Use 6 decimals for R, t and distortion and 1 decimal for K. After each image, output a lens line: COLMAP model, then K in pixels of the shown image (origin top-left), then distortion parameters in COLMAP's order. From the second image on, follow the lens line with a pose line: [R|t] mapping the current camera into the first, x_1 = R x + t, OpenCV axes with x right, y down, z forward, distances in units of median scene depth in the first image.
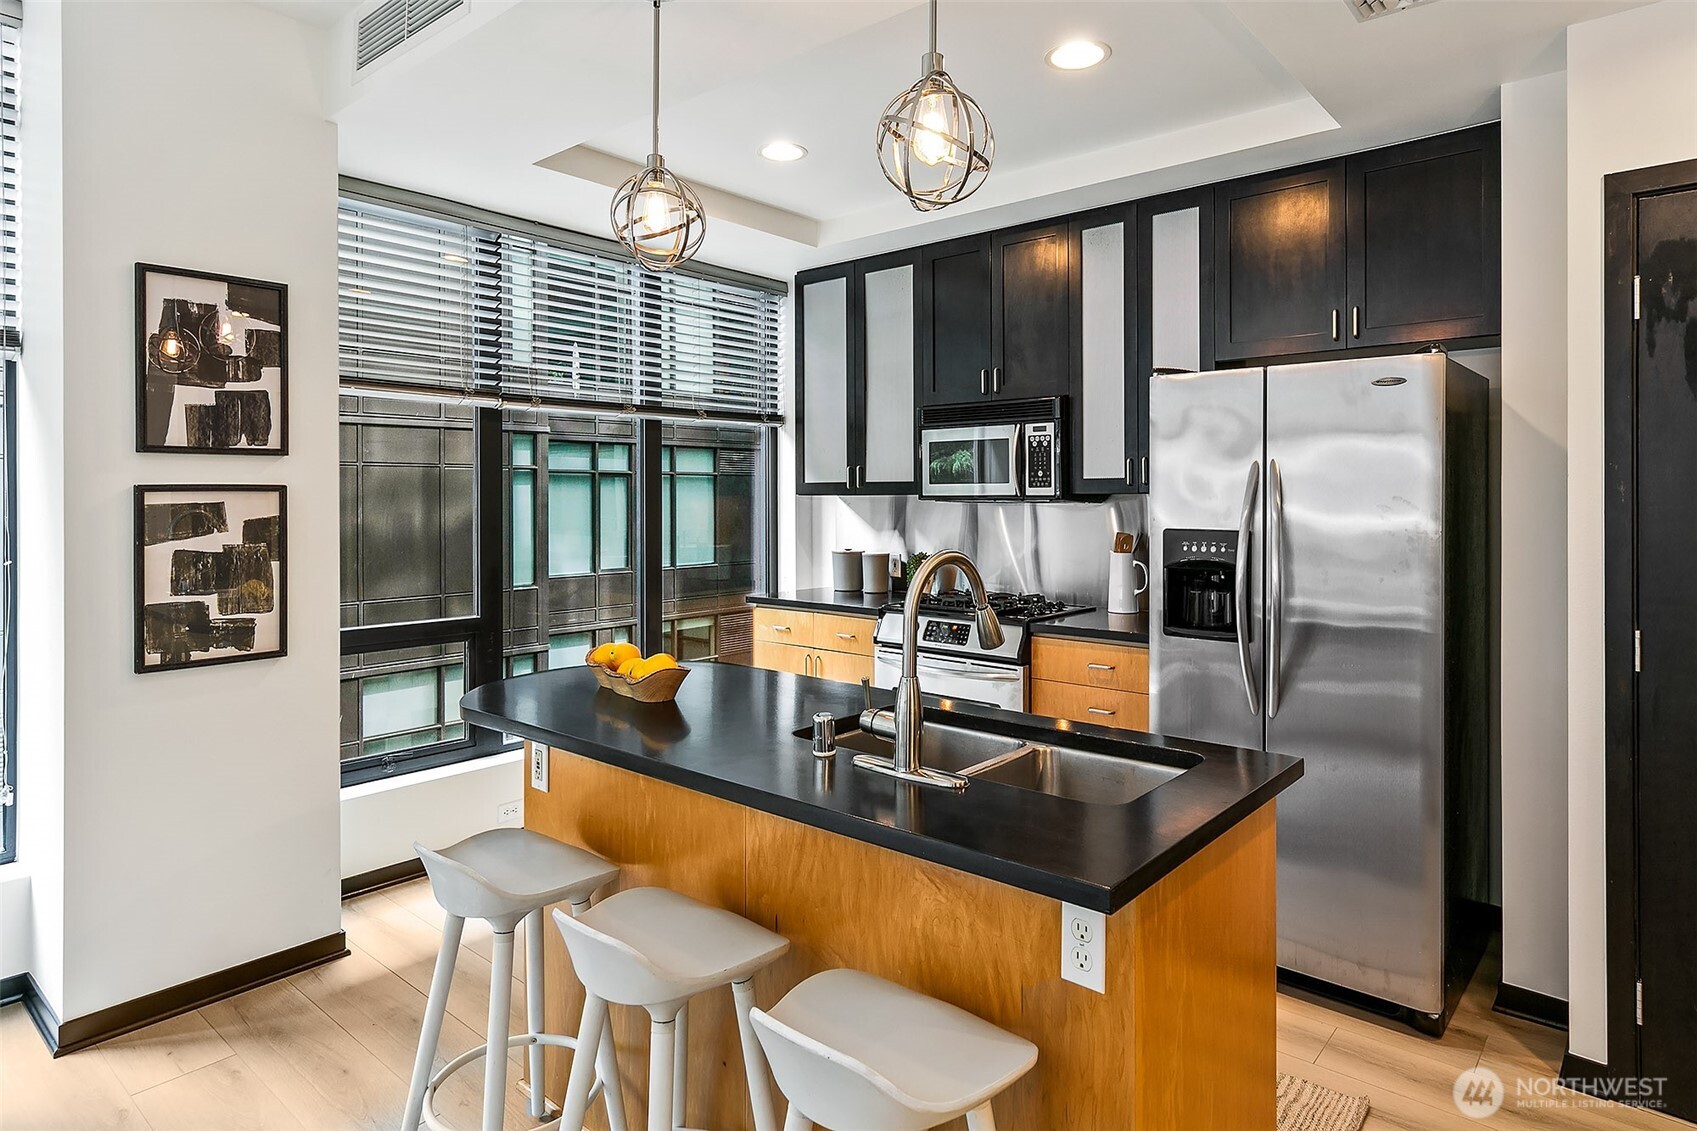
lens RADIAL K [[960.7, 0, 775.3], [0, 960.7, 500.6], [0, 0, 1]] dist [0.001445, 0.000596]
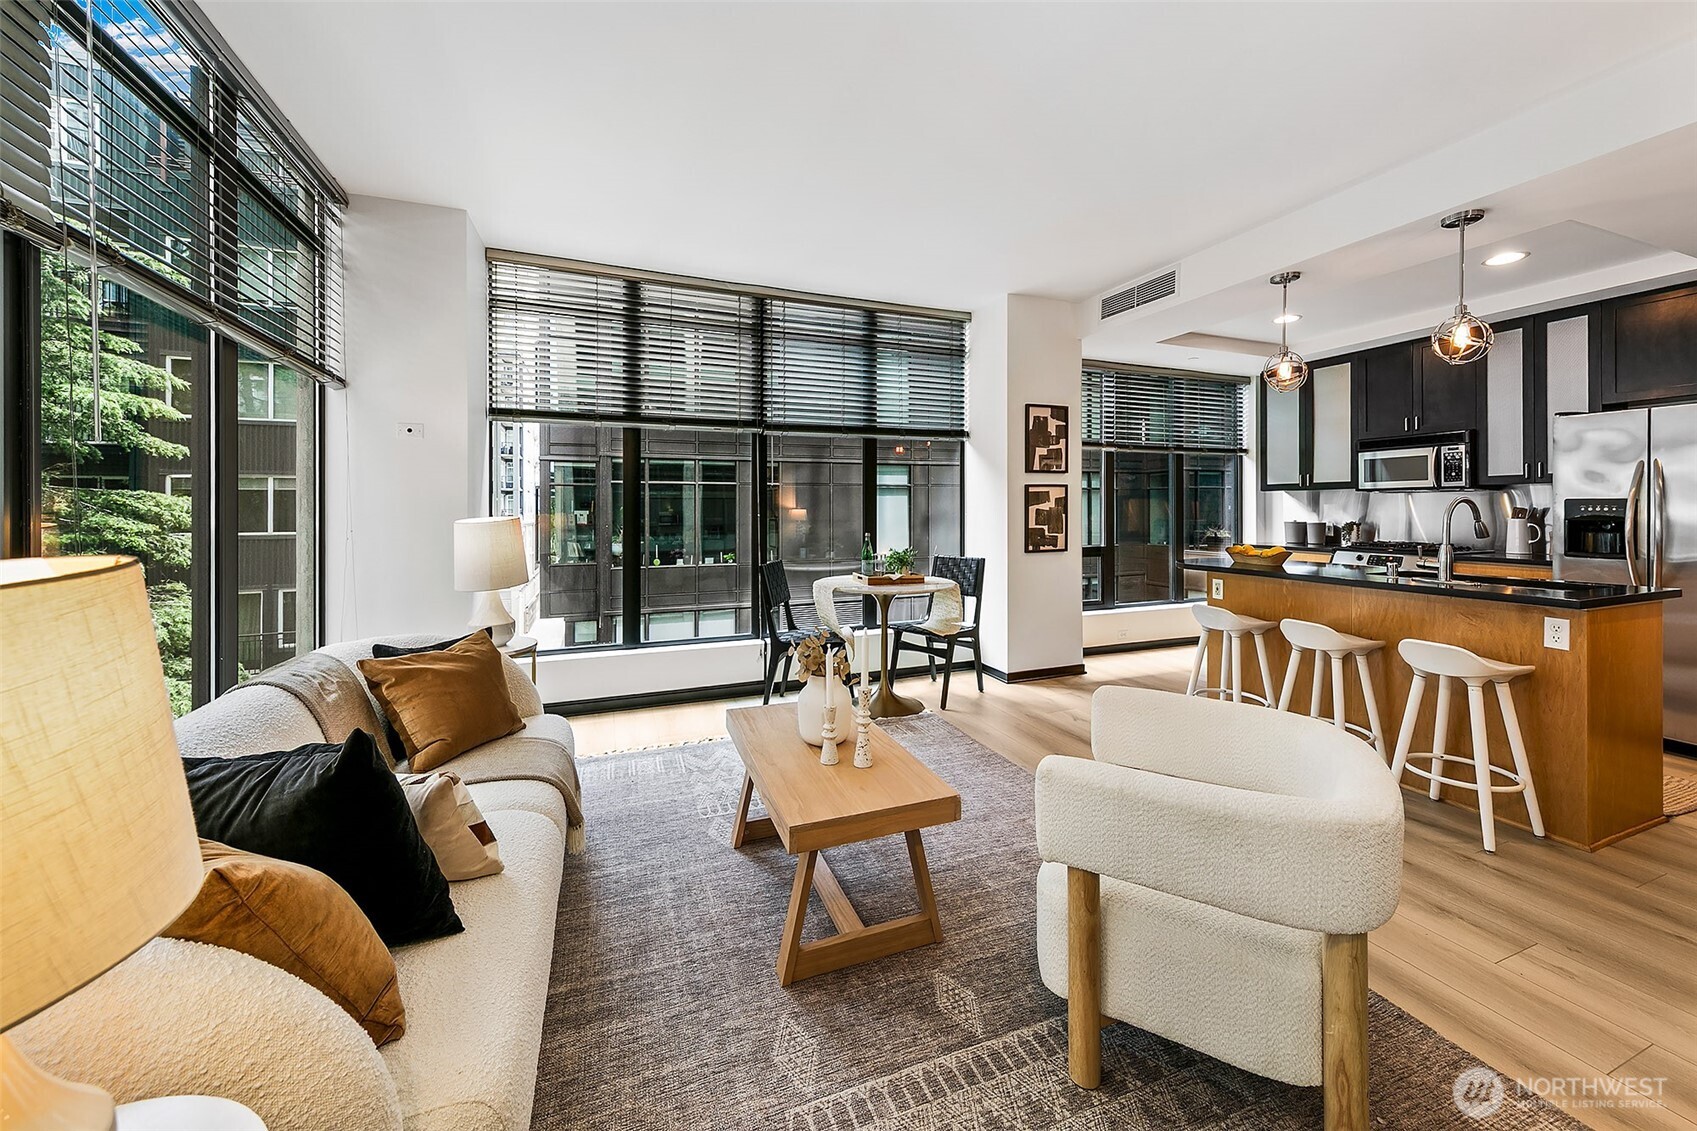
lens RADIAL K [[588.6, 0, 827.8], [0, 588.6, 510.5], [0, 0, 1]] dist [0.001892, -0.000022]
pose [[0.893453, -0.001309, -0.449155, -0.352918], [0.001716, 0.999998, 0.000500, 0.048103], [0.449153, -0.001217, 0.893454, -0.650226]]
